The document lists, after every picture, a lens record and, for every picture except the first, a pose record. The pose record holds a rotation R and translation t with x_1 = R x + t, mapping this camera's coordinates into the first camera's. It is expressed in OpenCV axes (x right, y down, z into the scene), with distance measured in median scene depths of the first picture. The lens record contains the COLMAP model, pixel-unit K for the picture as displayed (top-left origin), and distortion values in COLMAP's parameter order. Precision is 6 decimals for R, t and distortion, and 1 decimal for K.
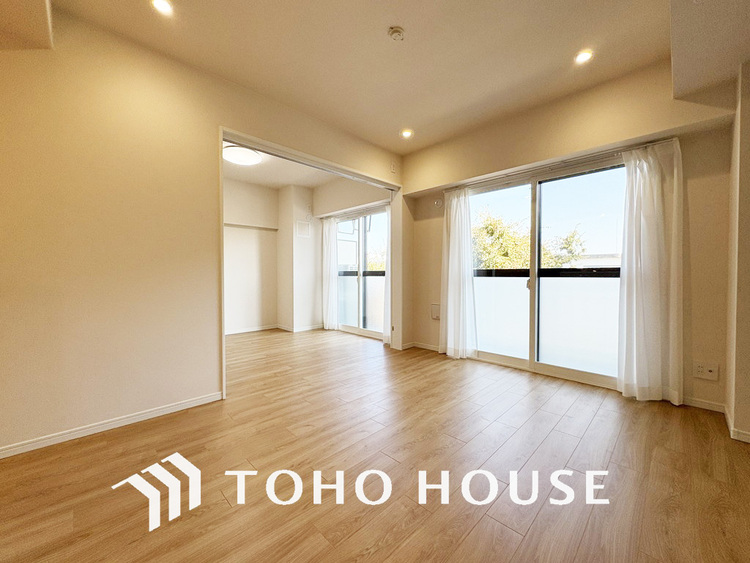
lens RADIAL K [[300.8, 0, 375.0], [0, 300.8, 281.5], [0, 0, 1]] dist [0.002234, 0.000454]
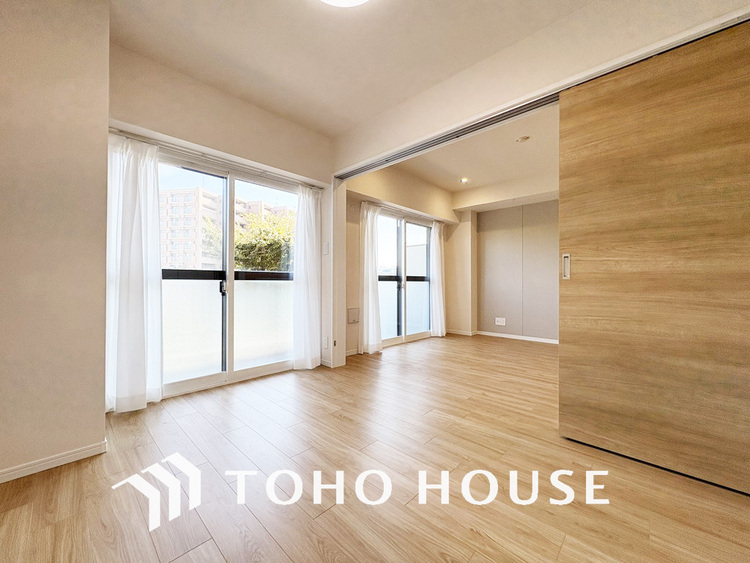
lens RADIAL K [[310.7, 0, 372.9], [0, 310.7, 280.2], [0, 0, 1]] dist [0.017068, -0.000062]
pose [[-0.055365, -0.002507, 0.998463, -0.884988], [0.010073, 0.999945, 0.003069, -0.022328], [-0.998415, 0.010227, -0.055337, 1.041312]]
